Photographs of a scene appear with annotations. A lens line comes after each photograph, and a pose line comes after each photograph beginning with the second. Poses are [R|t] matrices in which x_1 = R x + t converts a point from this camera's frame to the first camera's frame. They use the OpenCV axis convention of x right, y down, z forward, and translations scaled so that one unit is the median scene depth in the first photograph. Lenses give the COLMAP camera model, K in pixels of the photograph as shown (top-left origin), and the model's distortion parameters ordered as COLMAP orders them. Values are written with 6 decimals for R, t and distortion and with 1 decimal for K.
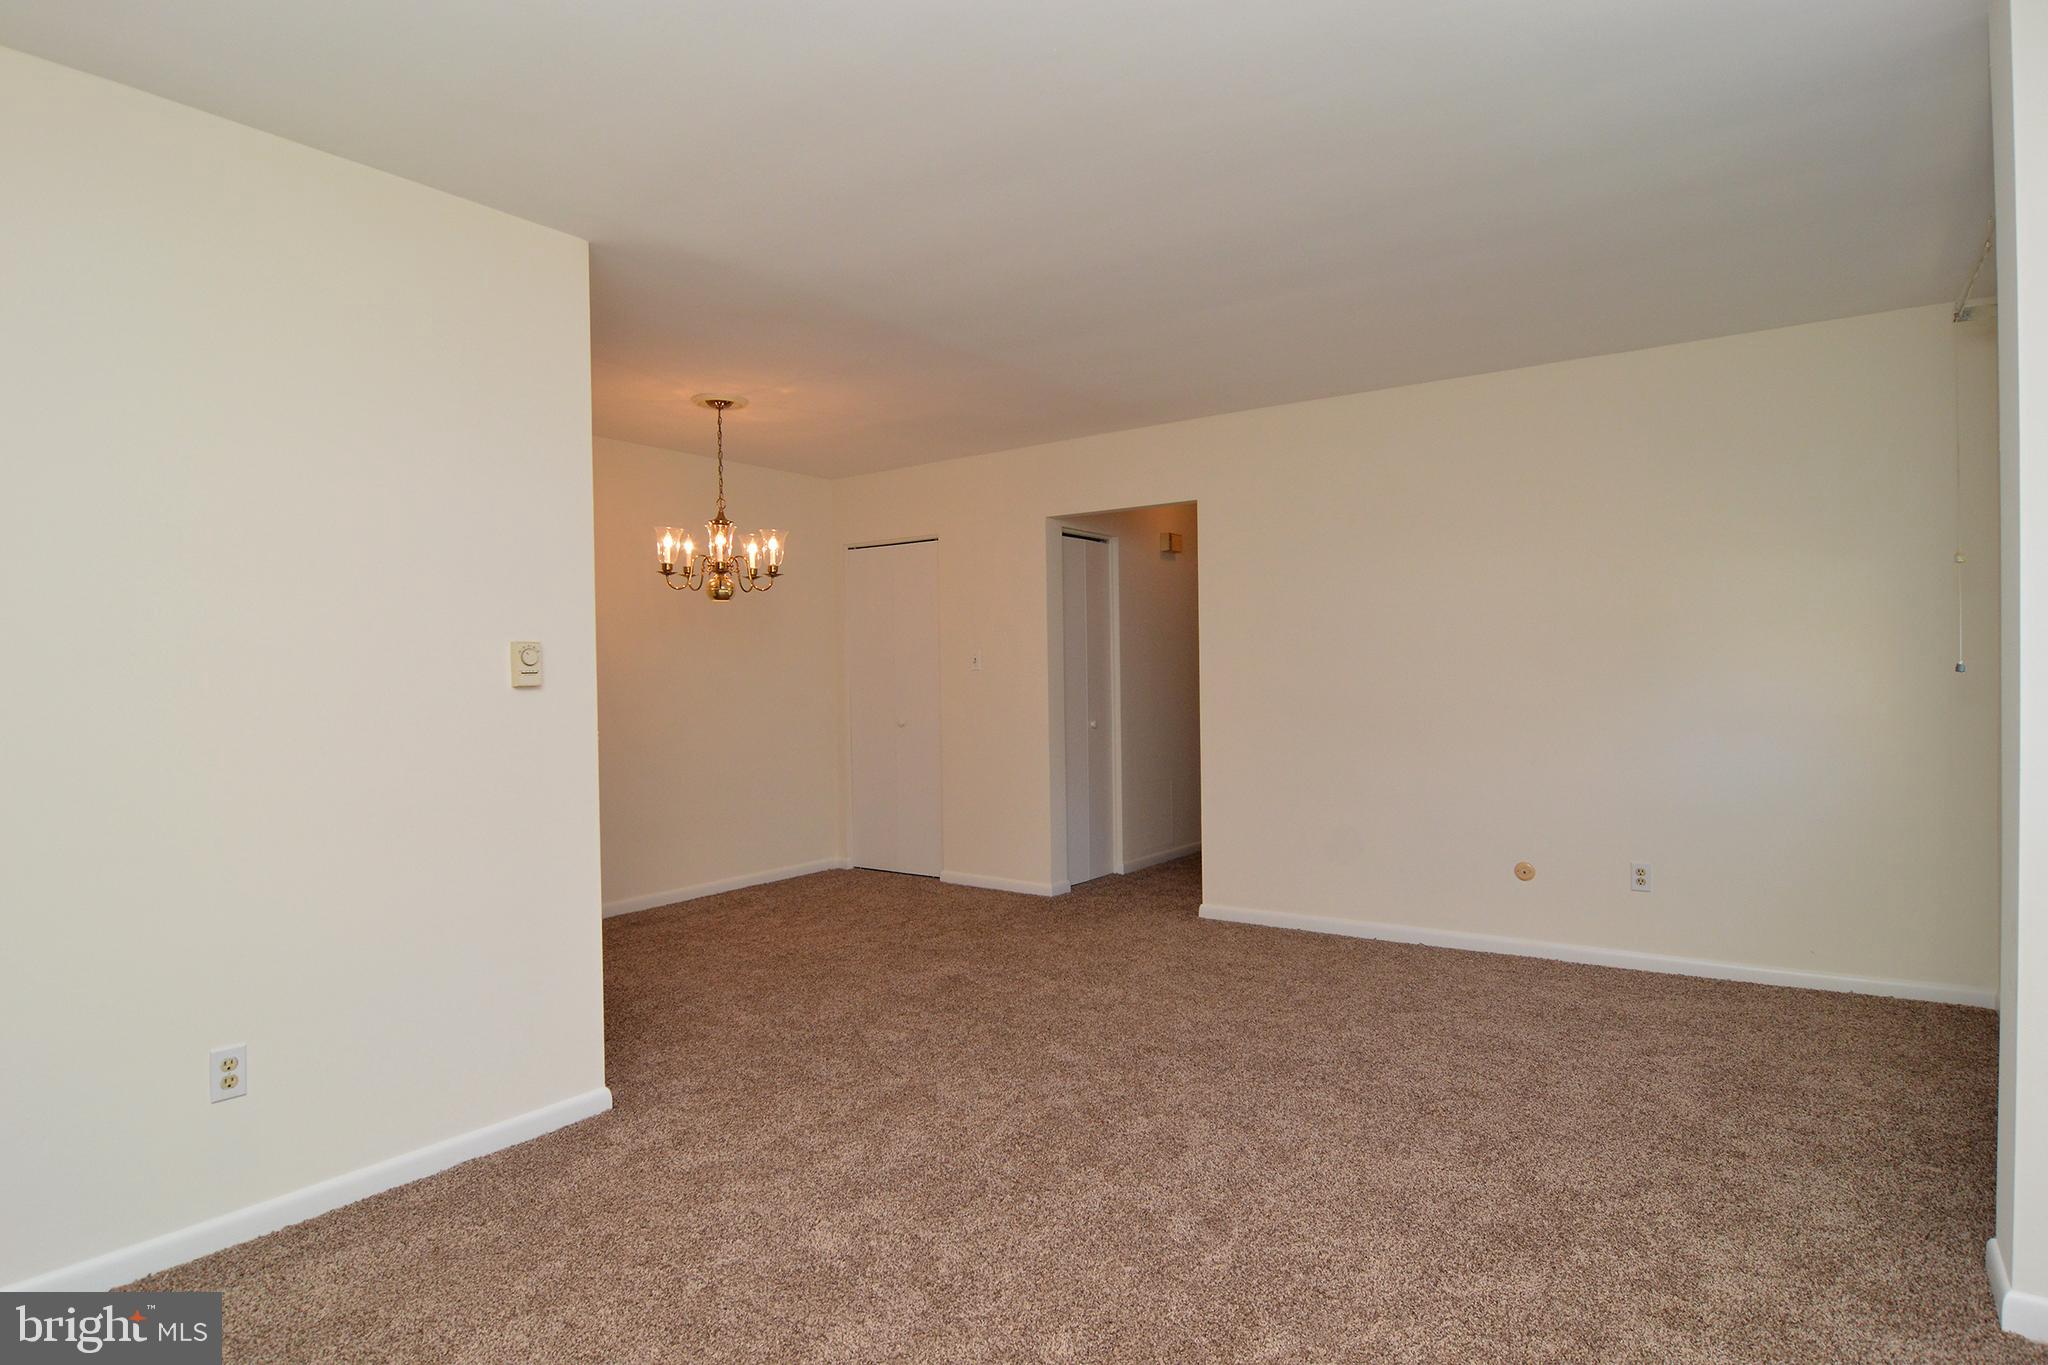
lens RADIAL K [[1117.4, 0, 1020.8], [0, 1117.4, 689.3], [0, 0, 1]] dist [-0.004006, -0.010783]
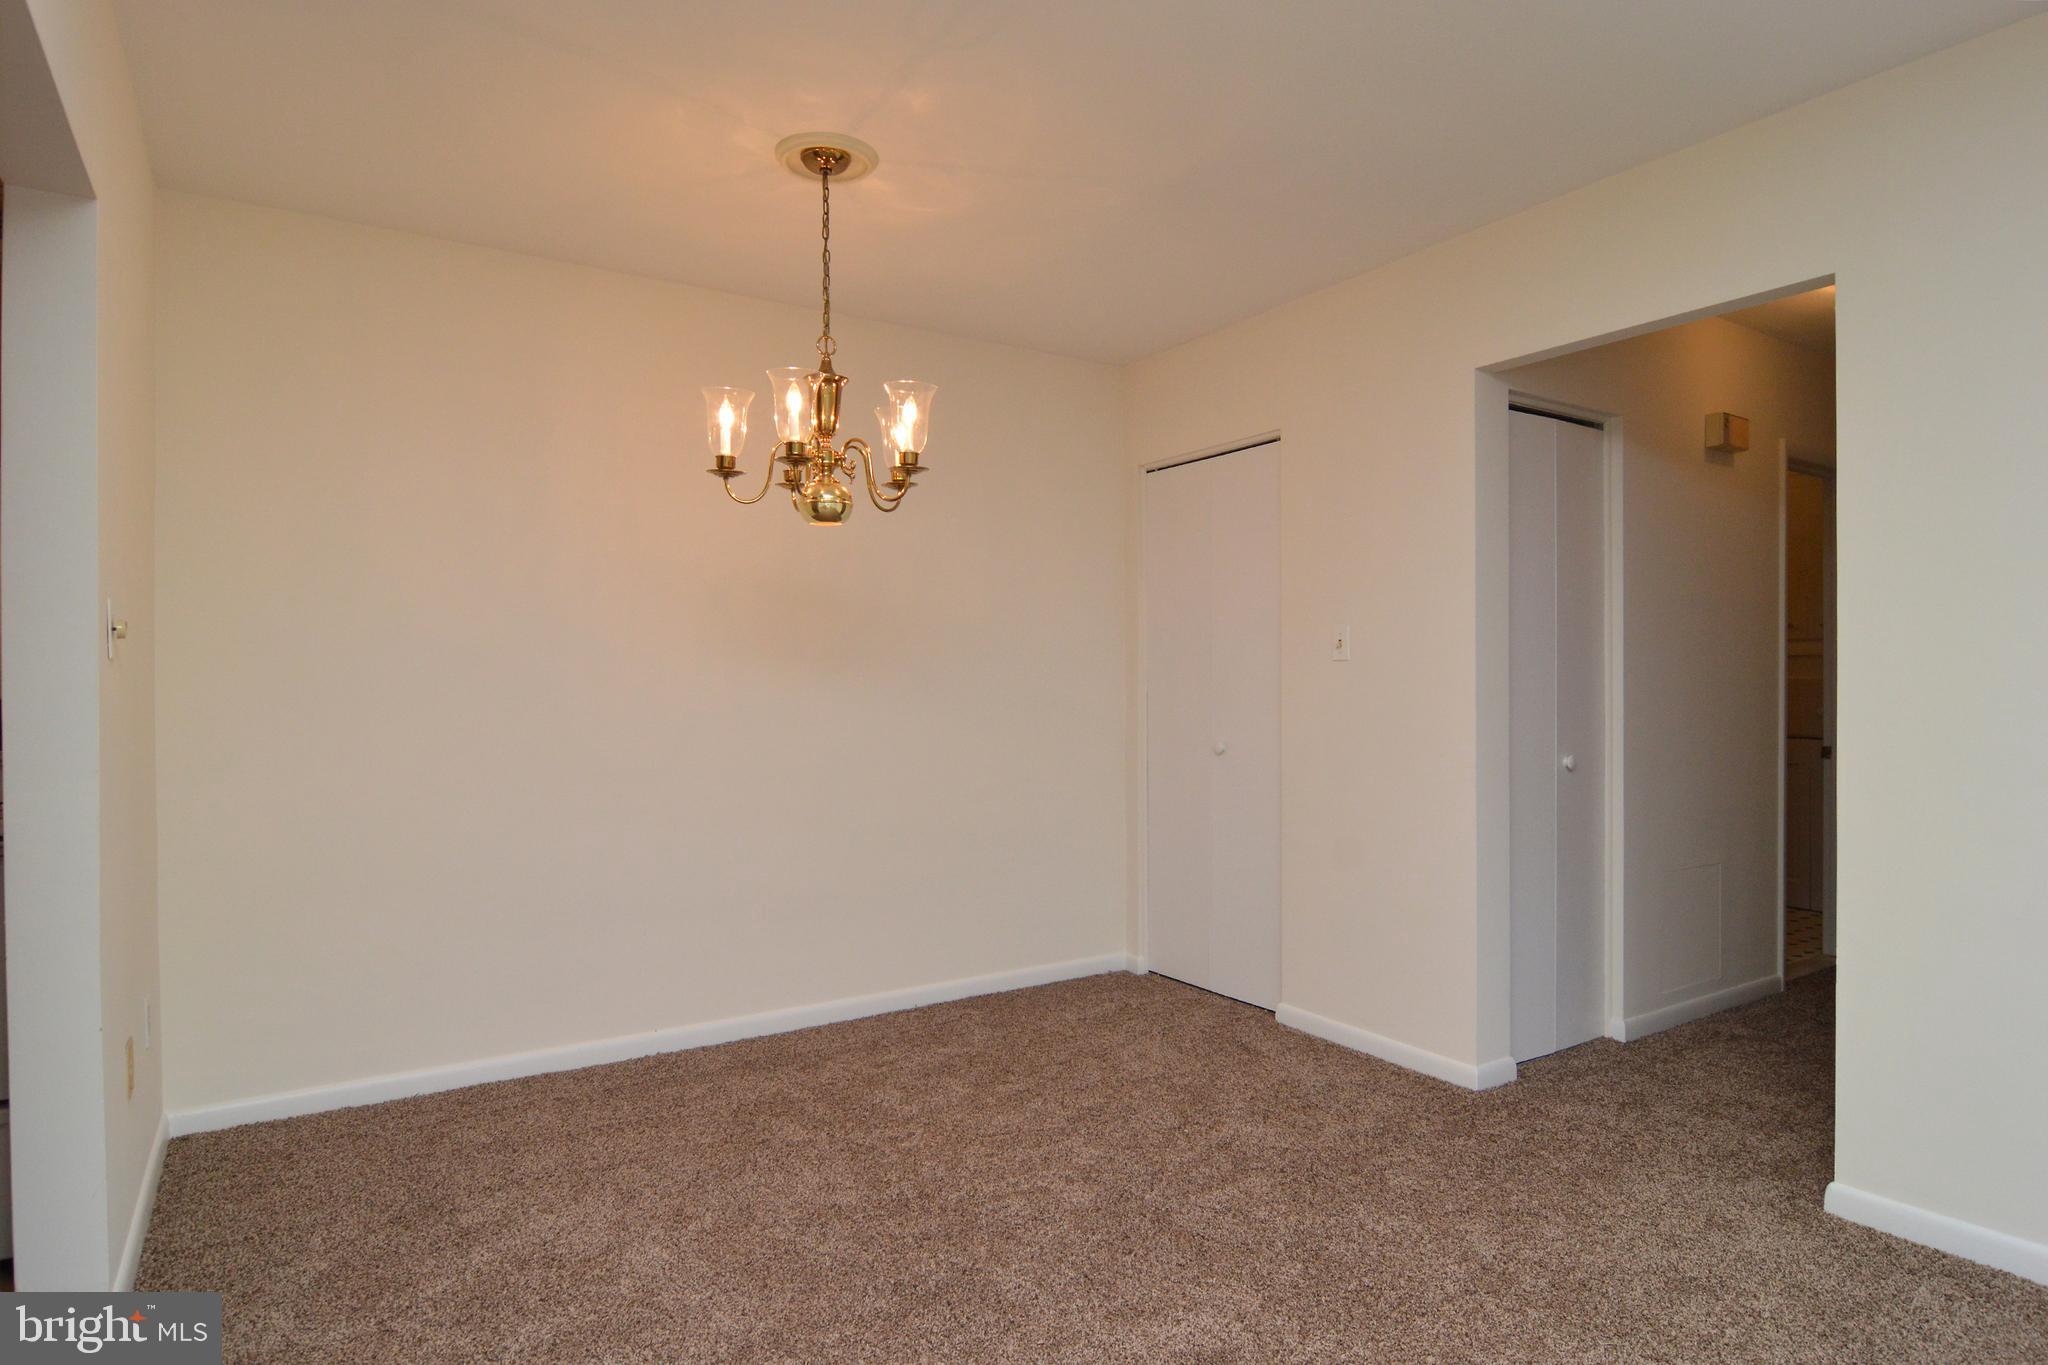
lens RADIAL K [[1086.1, 0, 1061.0], [0, 1086.1, 687.3], [0, 0, 1]] dist [0.000408, 0.000161]
pose [[0.934258, 0.013634, -0.356337, 0.024167], [-0.015356, 0.999880, -0.002002, 0.000275], [0.356267, 0.007343, 0.934355, 0.445650]]
